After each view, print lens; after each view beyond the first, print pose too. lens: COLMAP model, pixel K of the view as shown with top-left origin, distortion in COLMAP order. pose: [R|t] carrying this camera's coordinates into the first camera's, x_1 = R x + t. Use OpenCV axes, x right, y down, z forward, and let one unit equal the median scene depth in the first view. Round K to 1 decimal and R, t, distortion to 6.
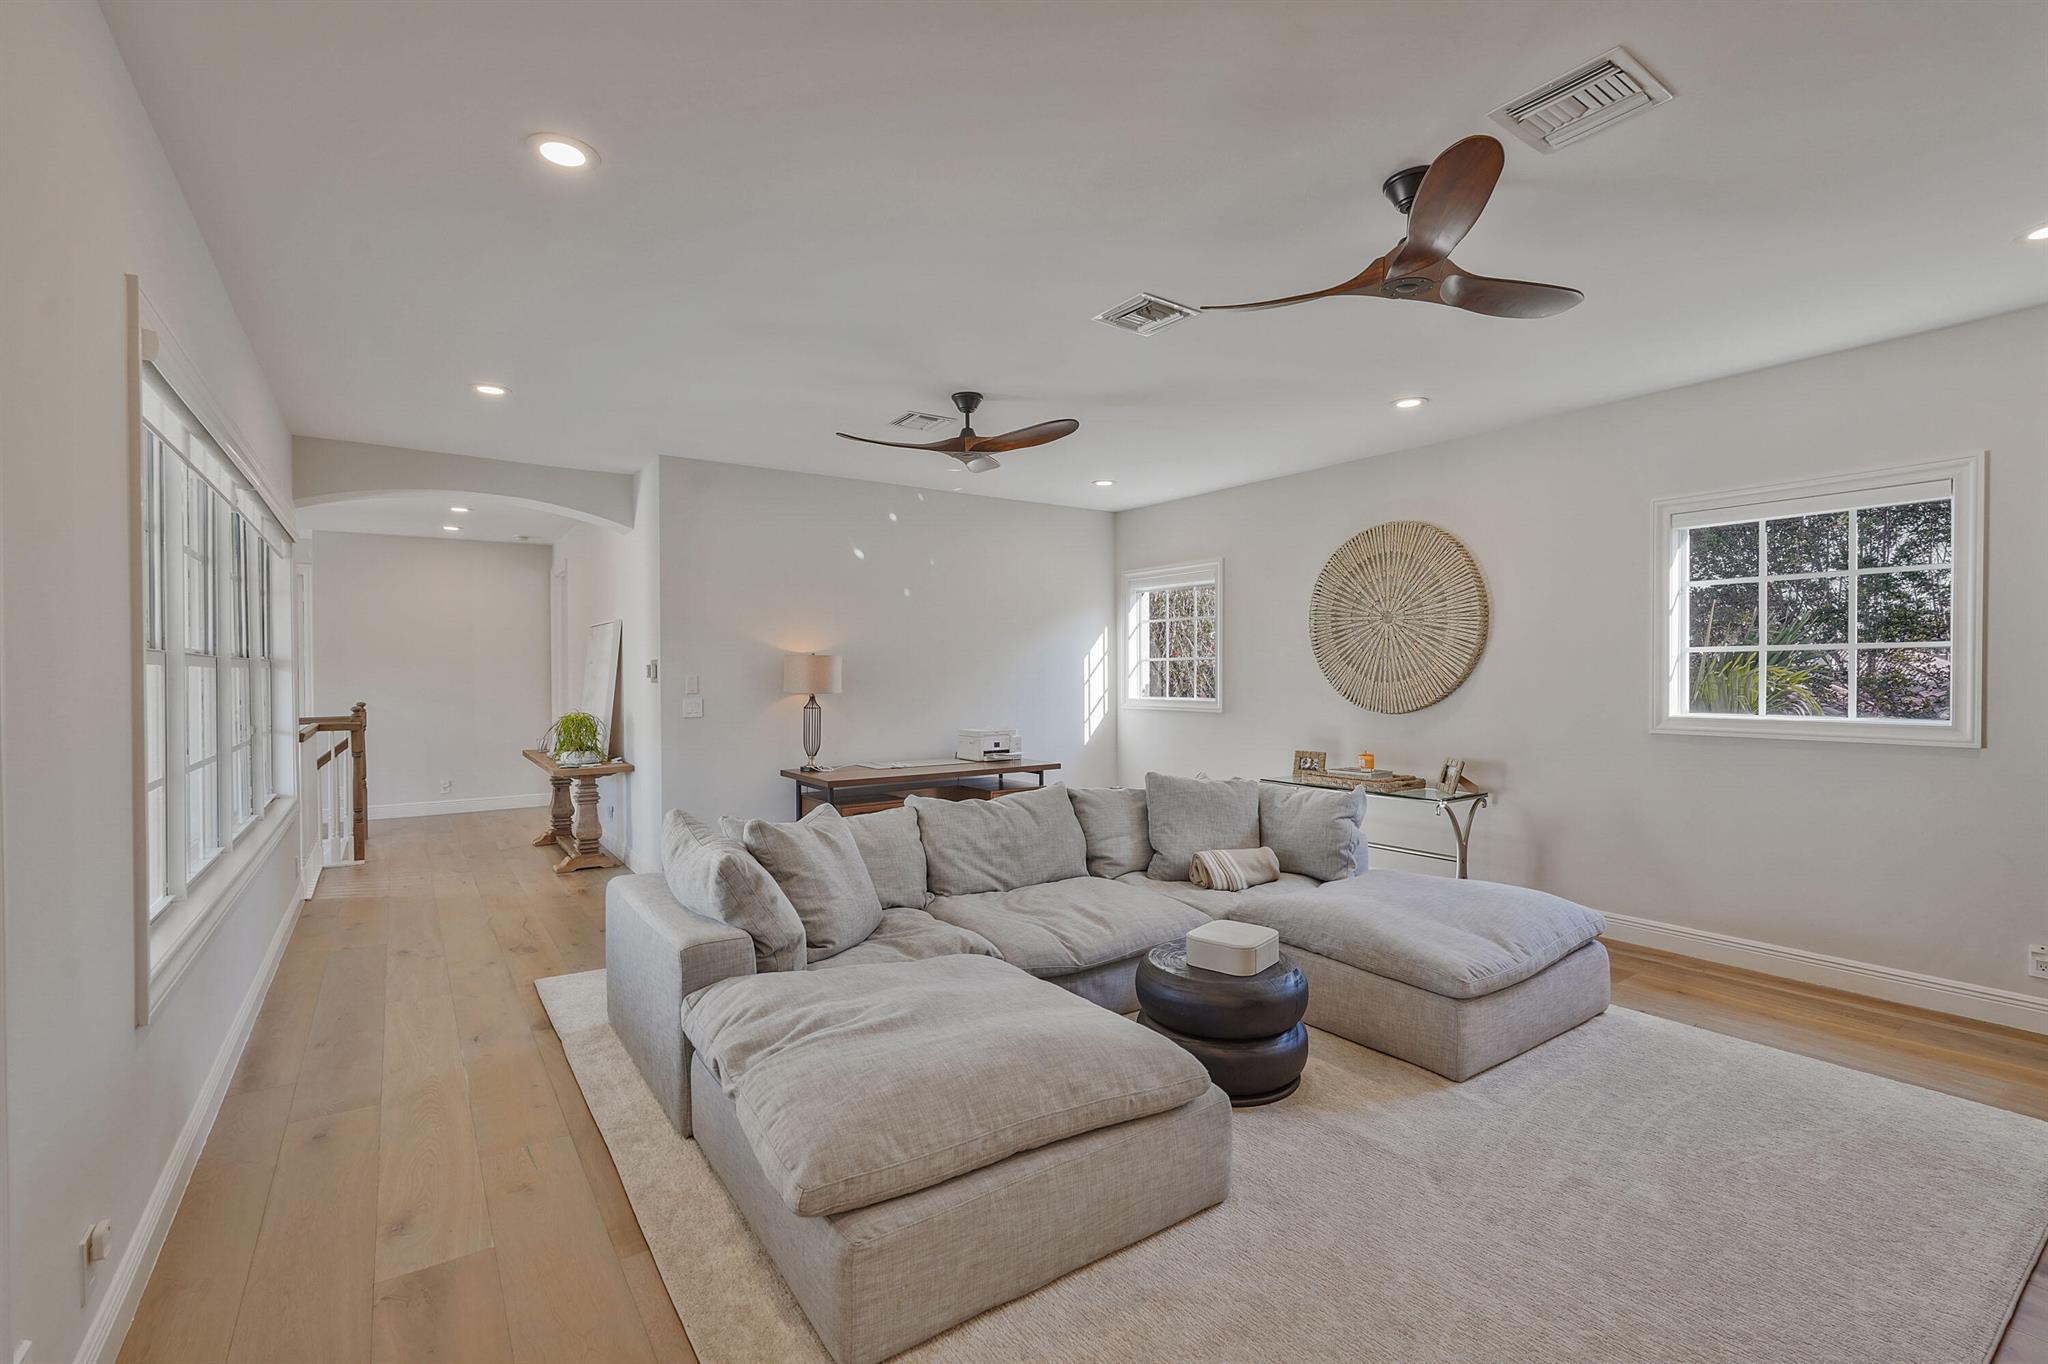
lens RADIAL K [[936.8, 0, 1036.4], [0, 936.8, 685.5], [0, 0, 1]] dist [-0.002889, -0.000251]
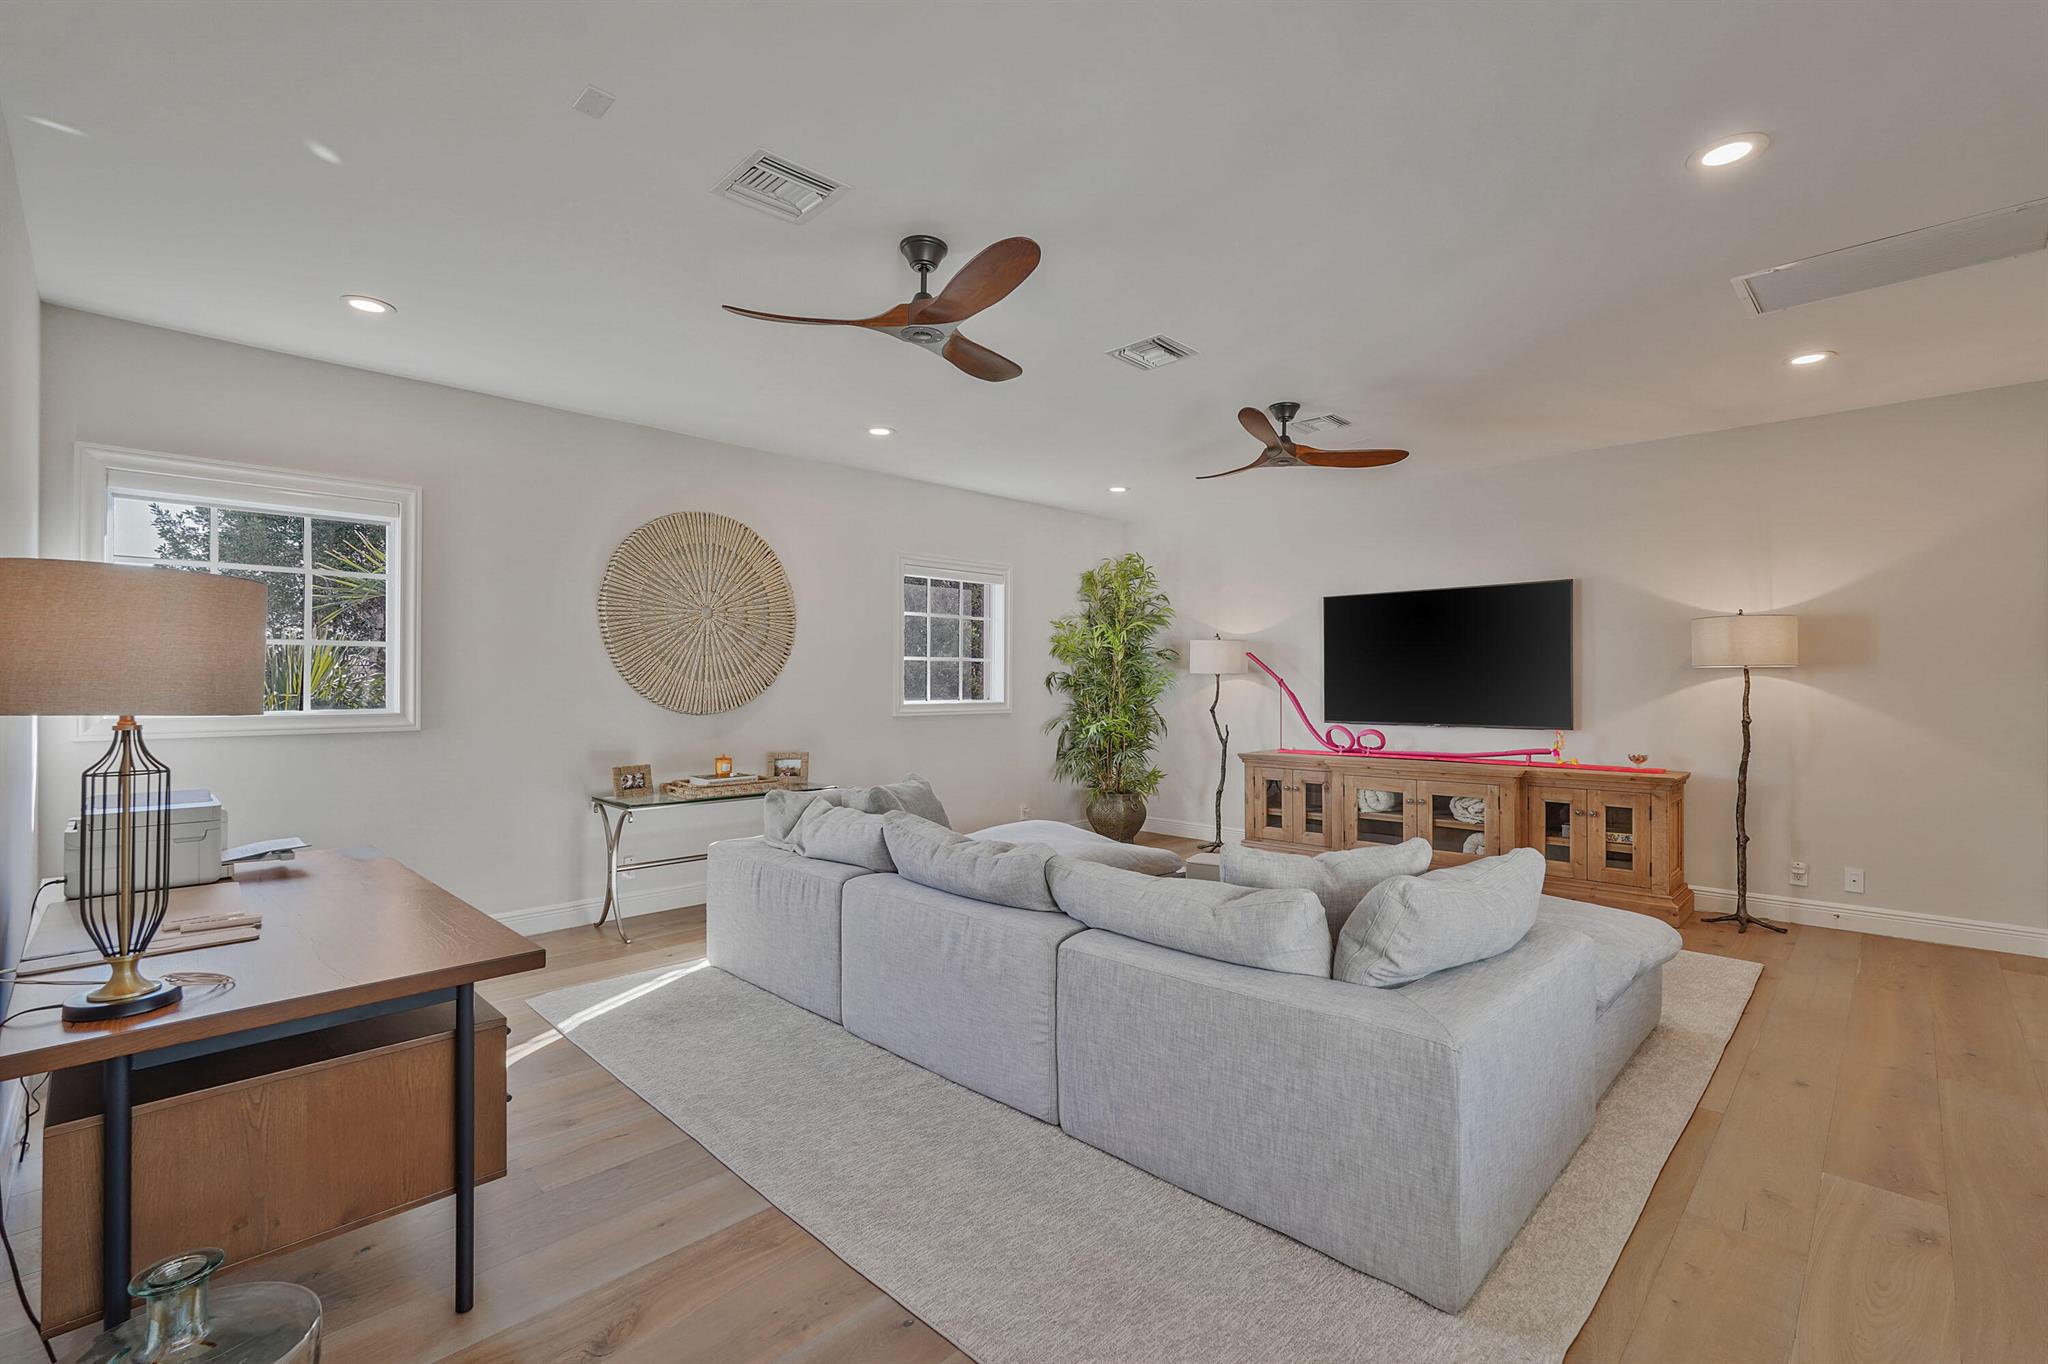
lens RADIAL K [[888.7, 0, 1024.0], [0, 888.7, 682.0], [0, 0, 1]] dist [-0.001810, -0.000145]
pose [[-0.178260, -0.005212, 0.983970, -0.712889], [0.002272, 0.999981, 0.005708, -0.008527], [-0.983981, 0.003253, -0.178245, 1.046095]]
